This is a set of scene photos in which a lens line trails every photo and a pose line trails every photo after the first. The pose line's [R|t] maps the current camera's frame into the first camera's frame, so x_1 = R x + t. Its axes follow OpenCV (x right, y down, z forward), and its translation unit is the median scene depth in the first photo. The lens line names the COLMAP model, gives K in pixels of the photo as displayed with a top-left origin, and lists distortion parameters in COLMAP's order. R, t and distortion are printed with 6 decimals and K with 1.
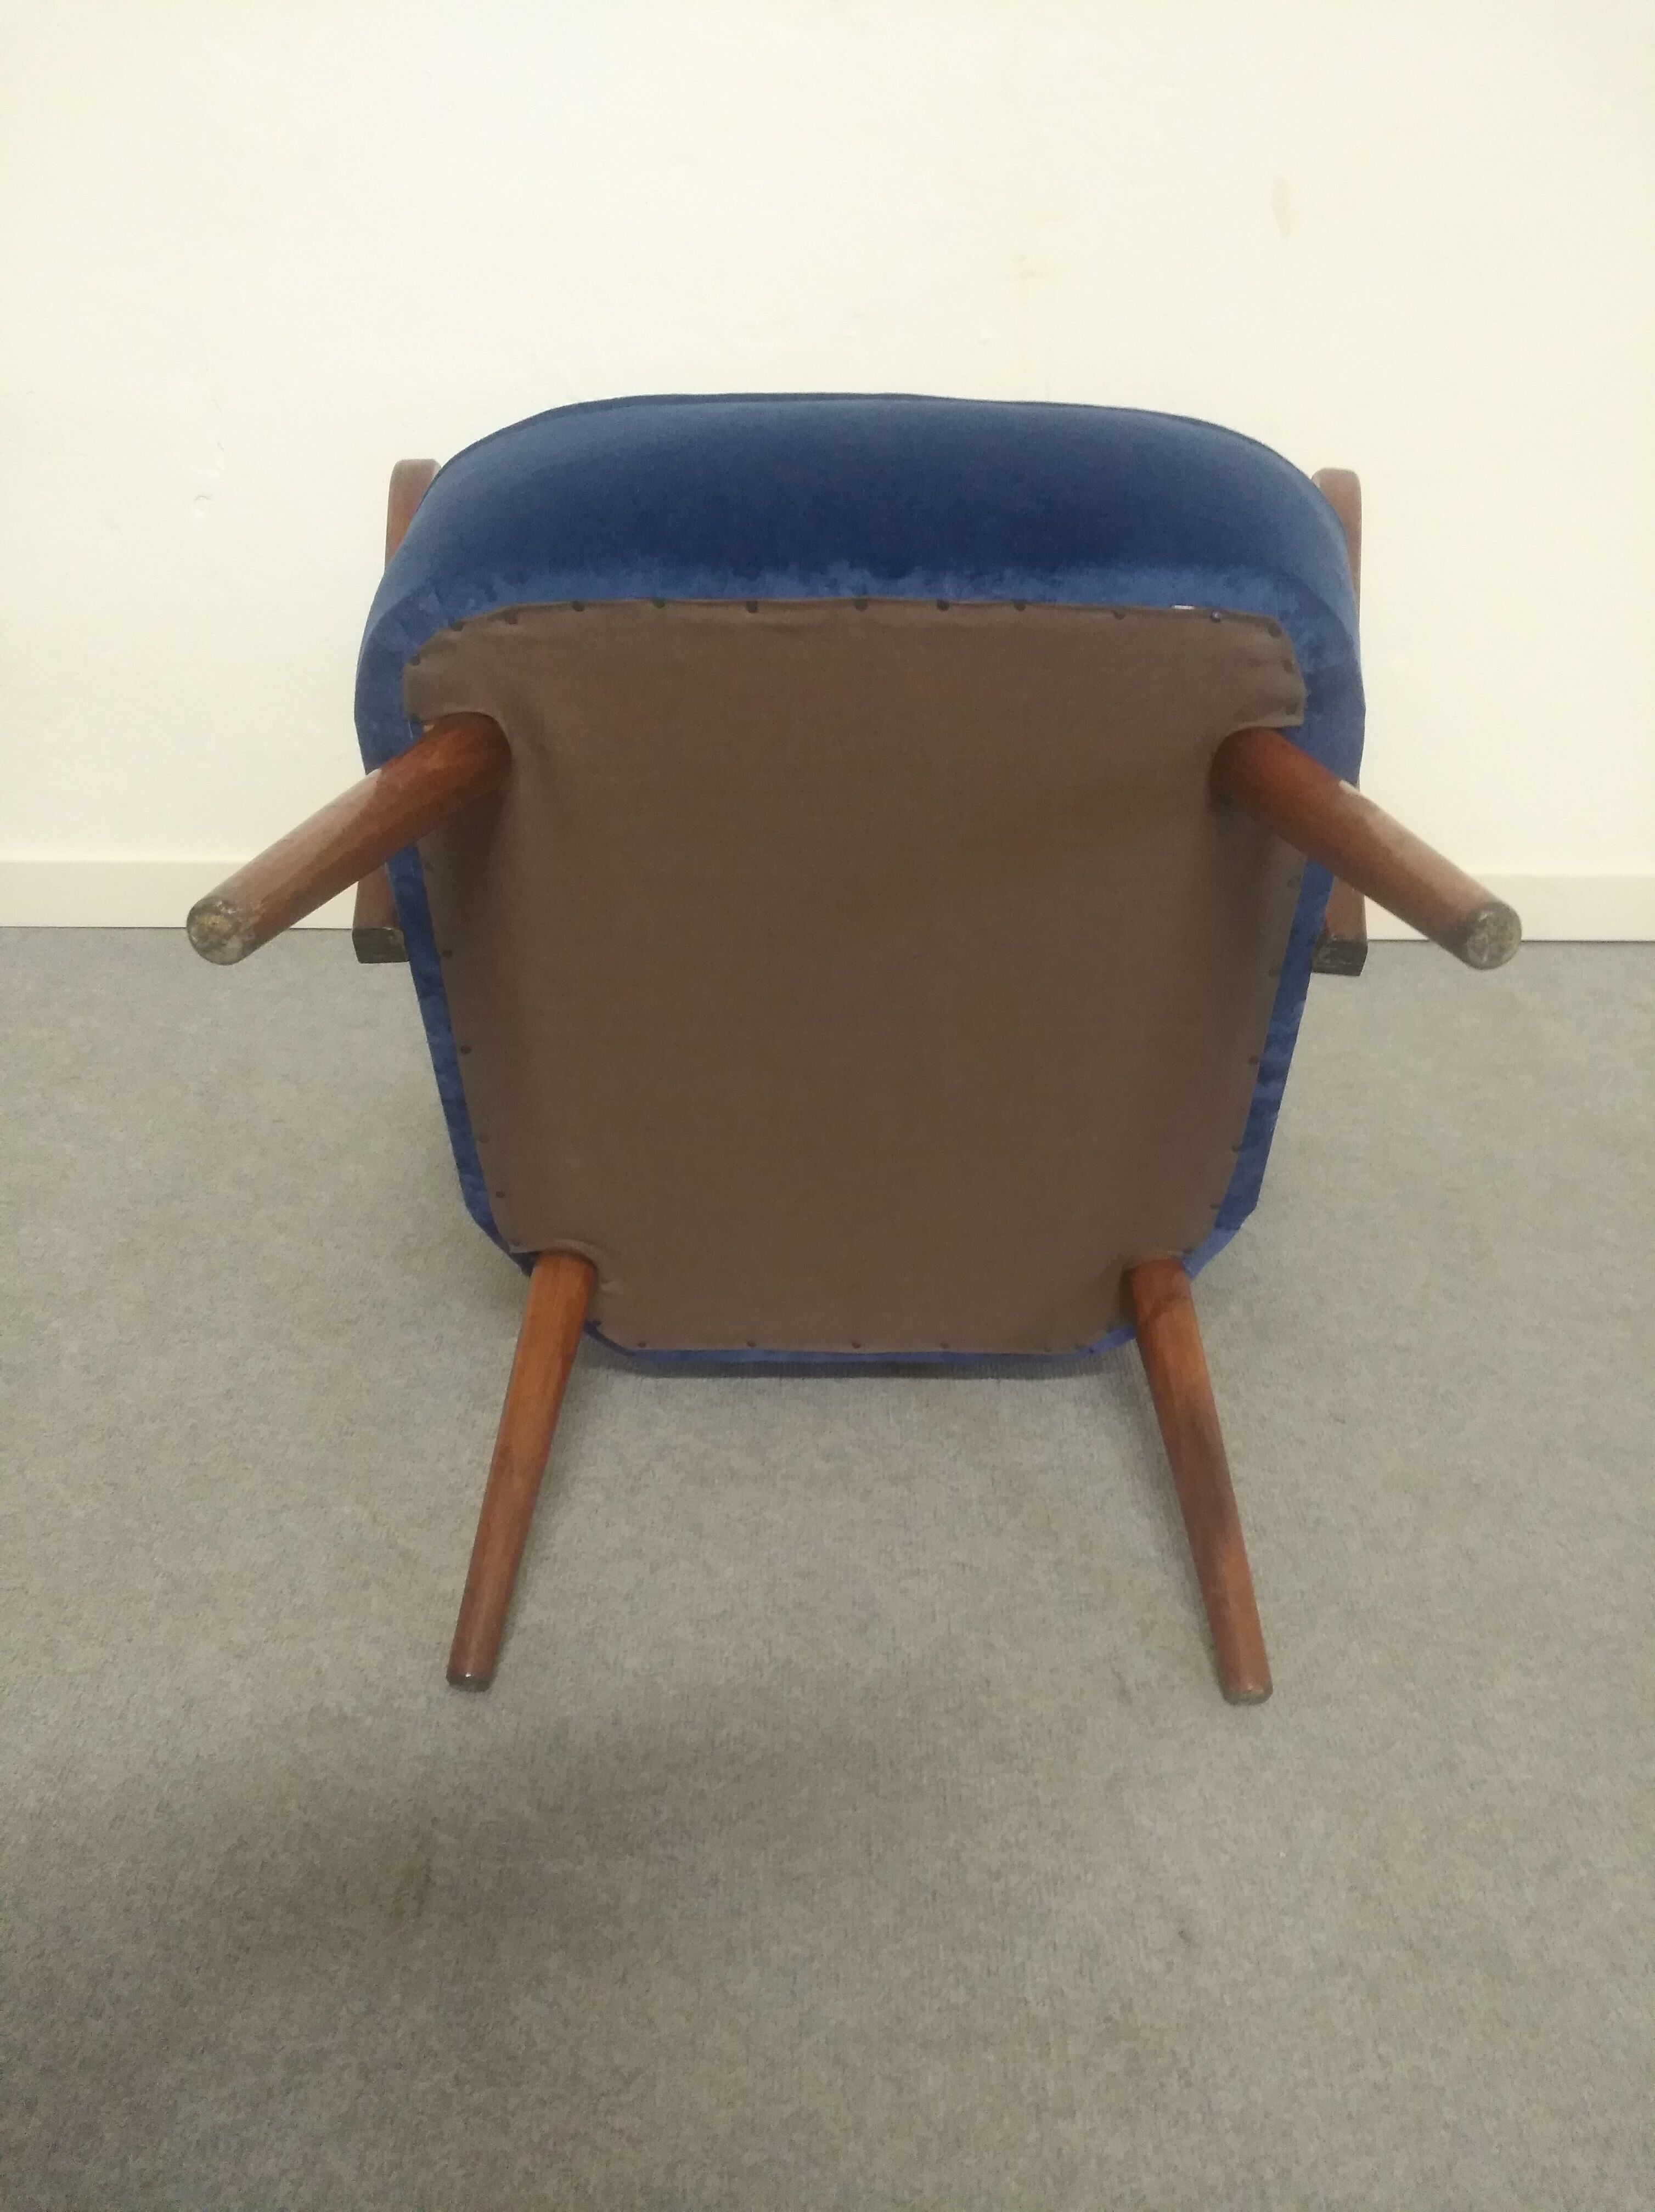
lens RADIAL K [[1751.7, 0, 843.0], [0, 1751.7, 1098.1], [0, 0, 1]] dist [-0.027194, 0.054441]
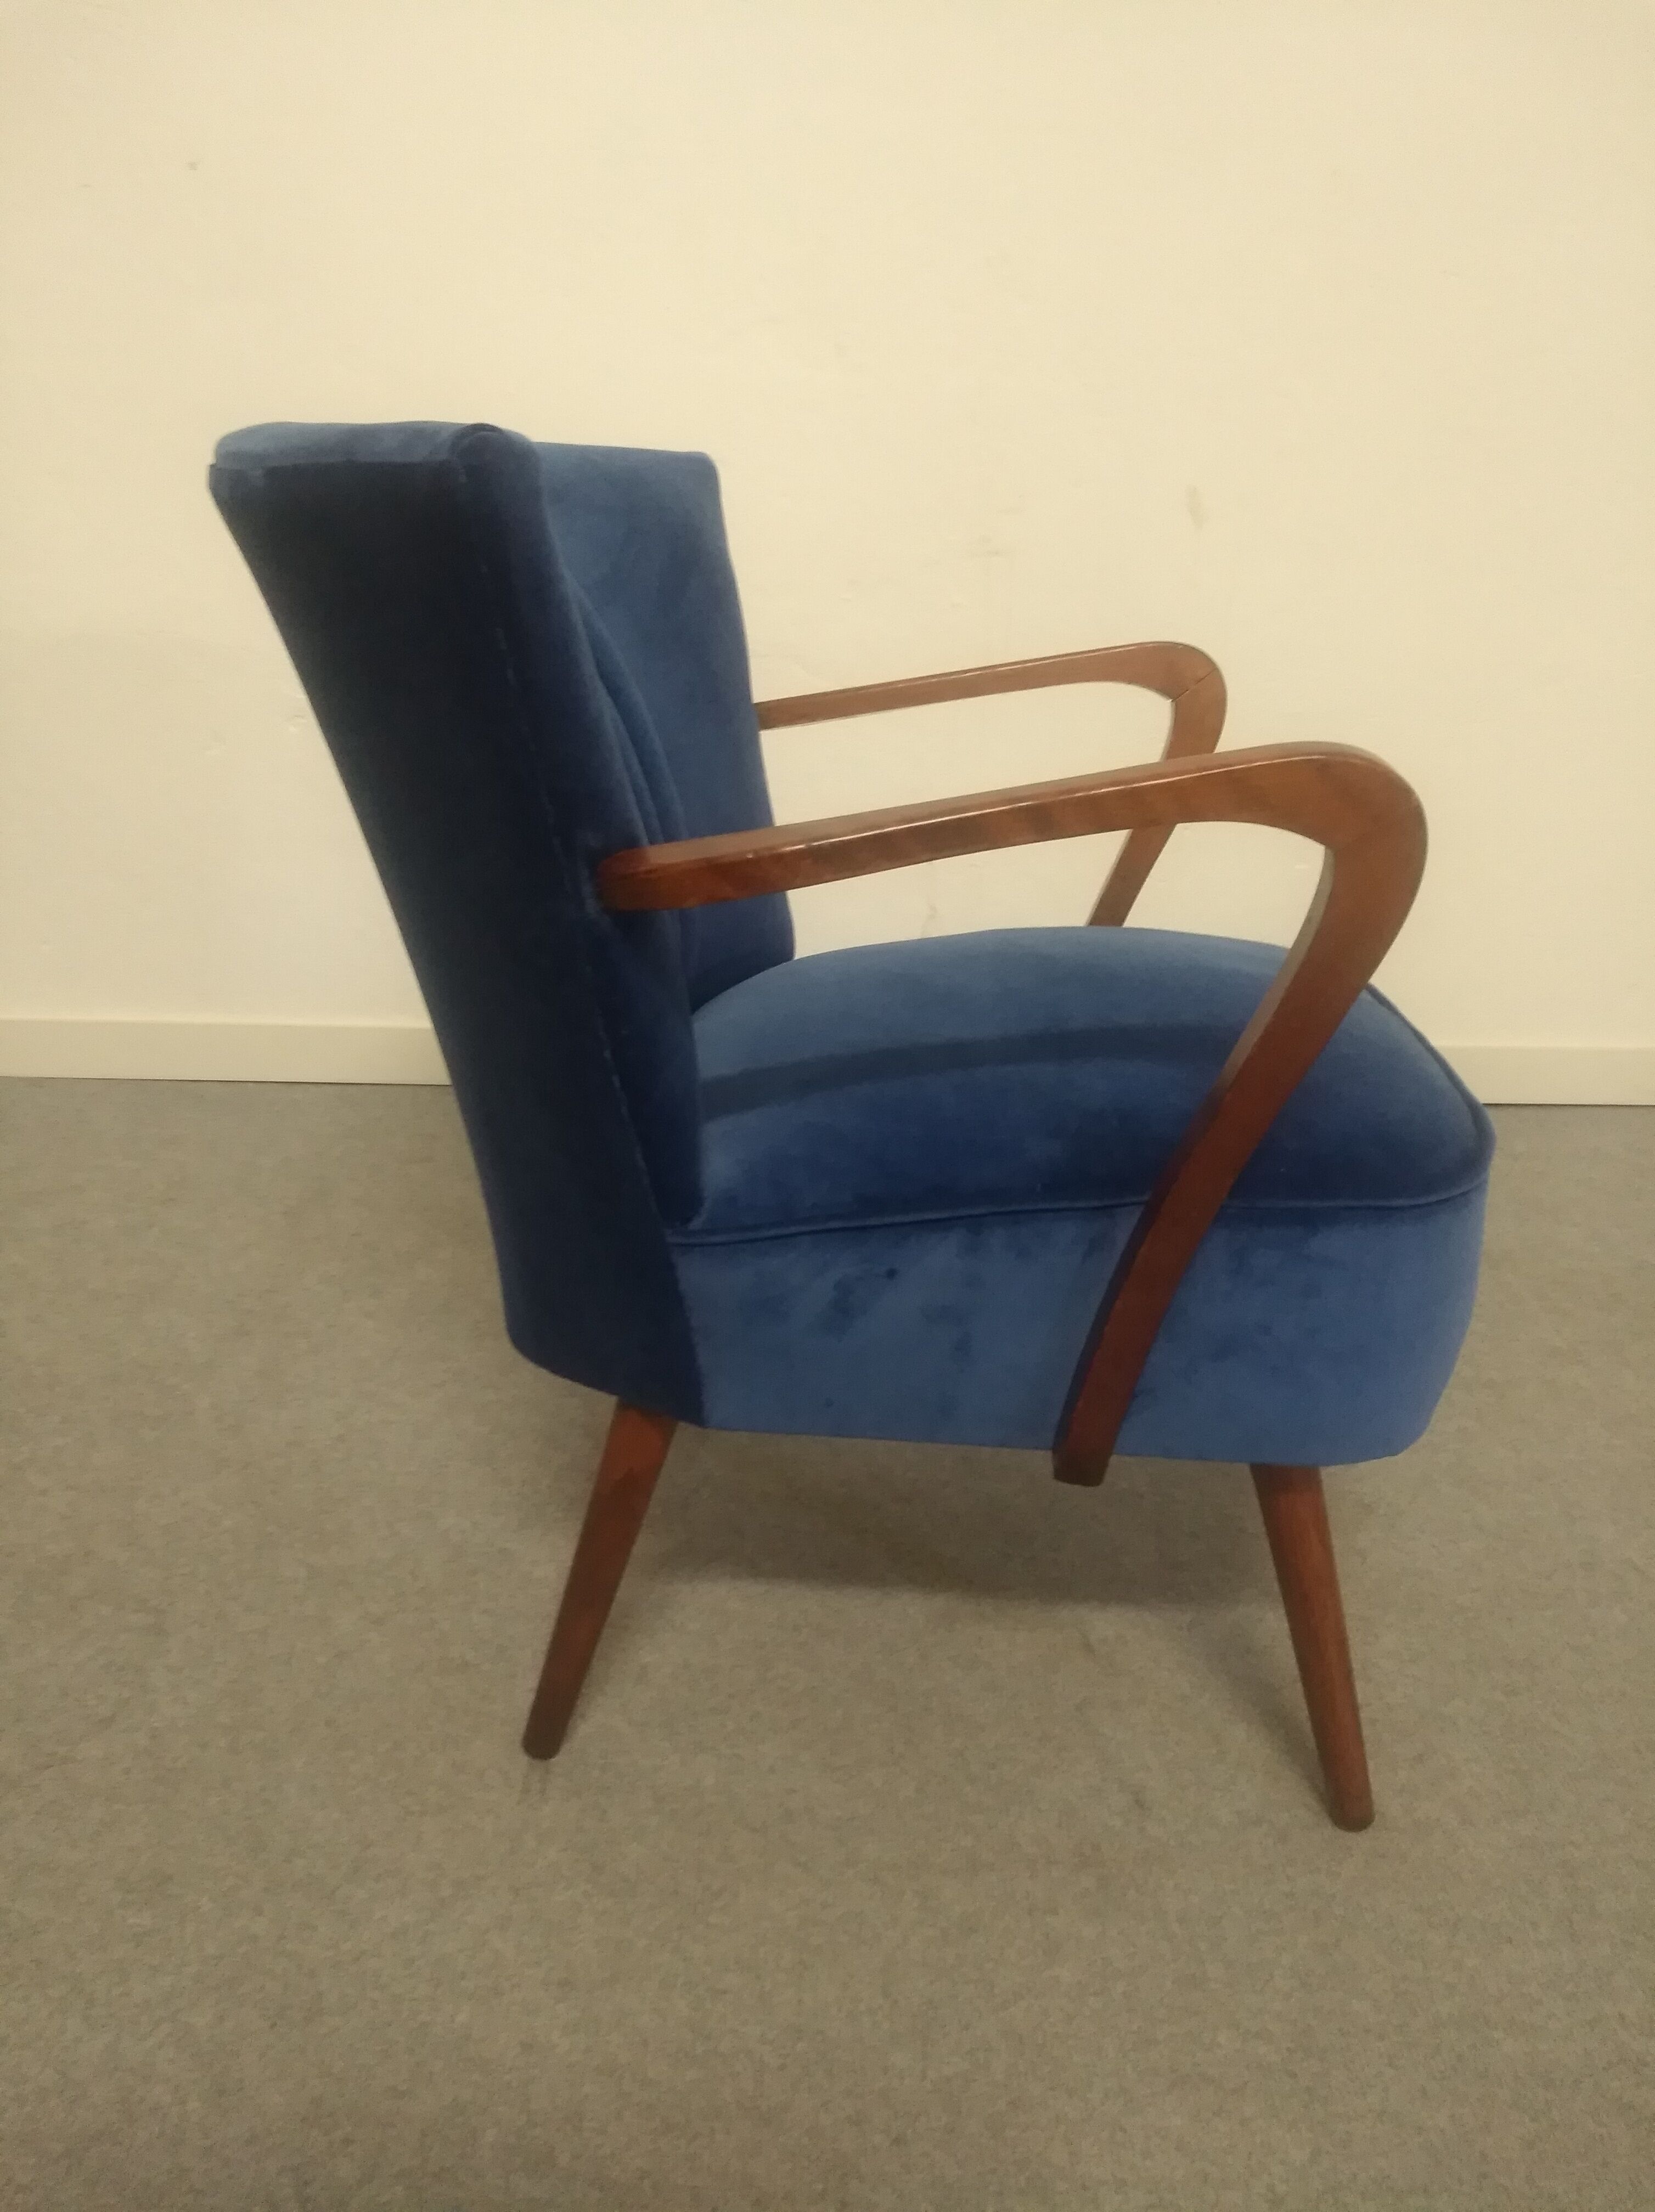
lens RADIAL K [[1751.7, 0, 837.0], [0, 1751.7, 1075.0], [0, 0, 1]] dist [-0.027194, 0.054441]
pose [[0.999487, 0.011091, 0.030059, -0.067015], [-0.006987, 0.991043, -0.133361, 0.108389], [-0.031269, 0.133083, 0.990612, -0.318695]]
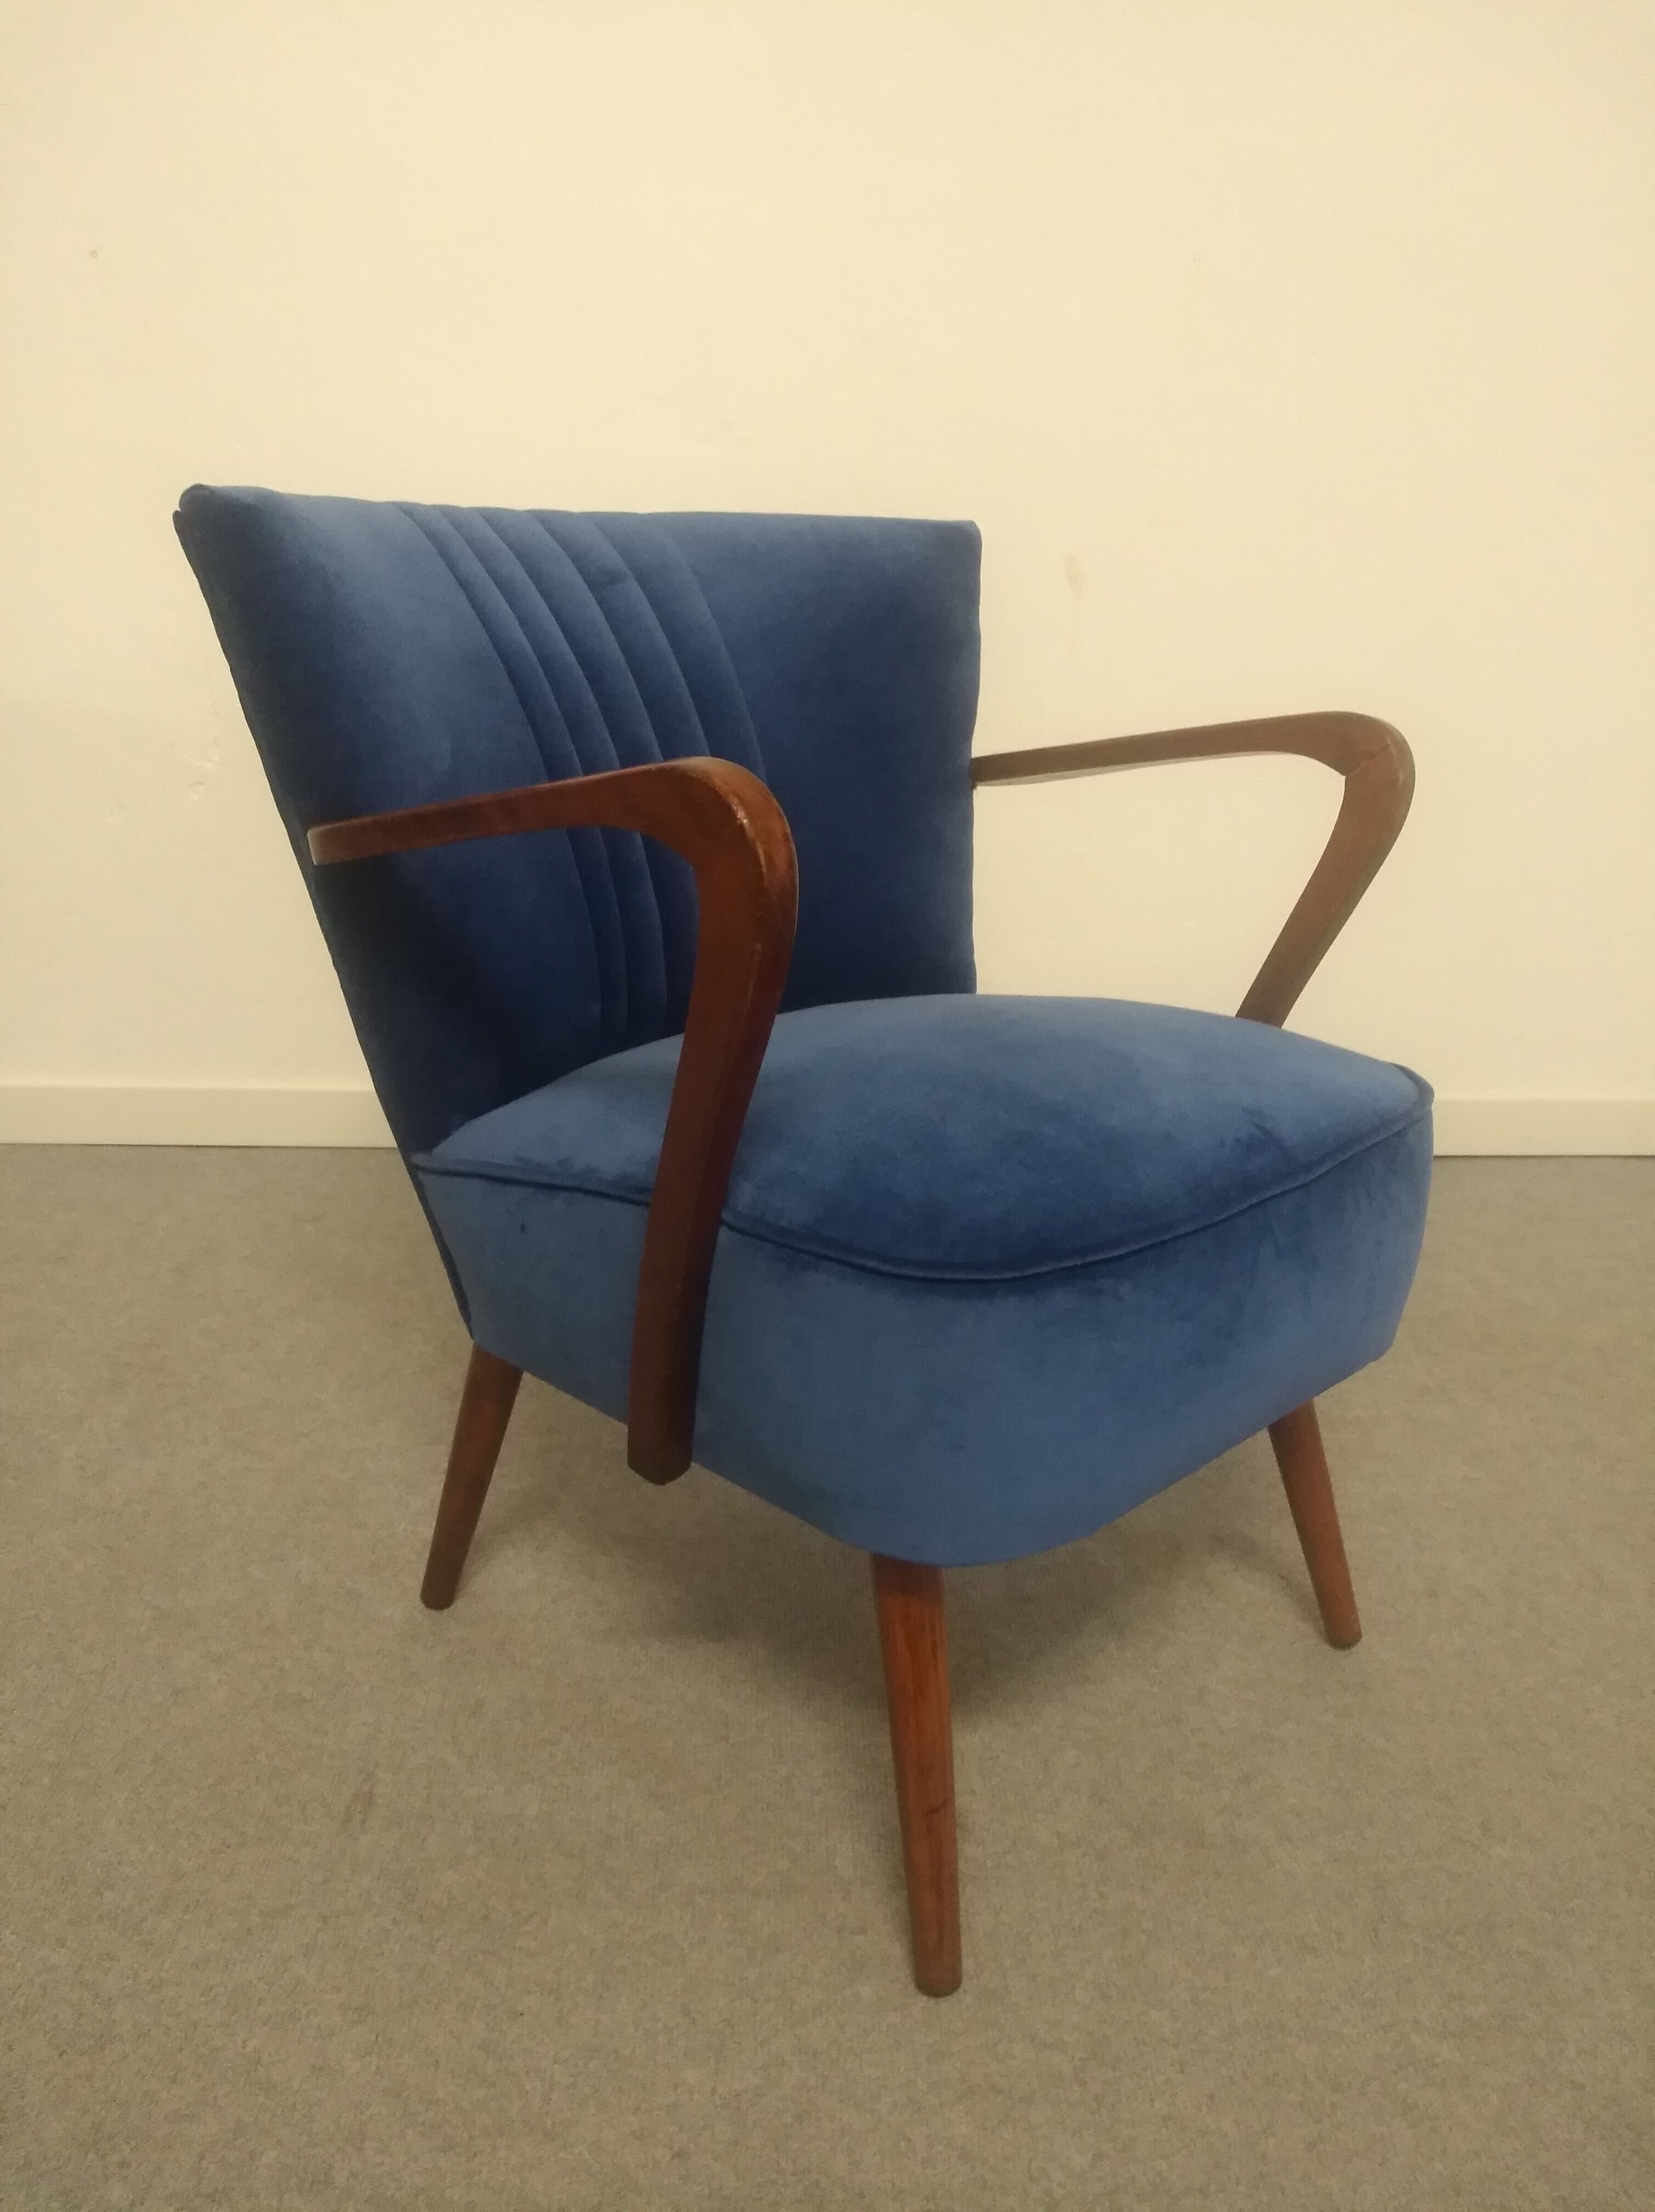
lens RADIAL K [[1751.7, 0, 829.4], [0, 1751.7, 1083.8], [0, 0, 1]] dist [-0.027194, 0.054441]
pose [[0.999150, 0.003302, 0.041101, 0.039668], [0.004049, 0.984112, -0.177501, 0.152791], [-0.041034, 0.177516, 0.983262, -0.338544]]
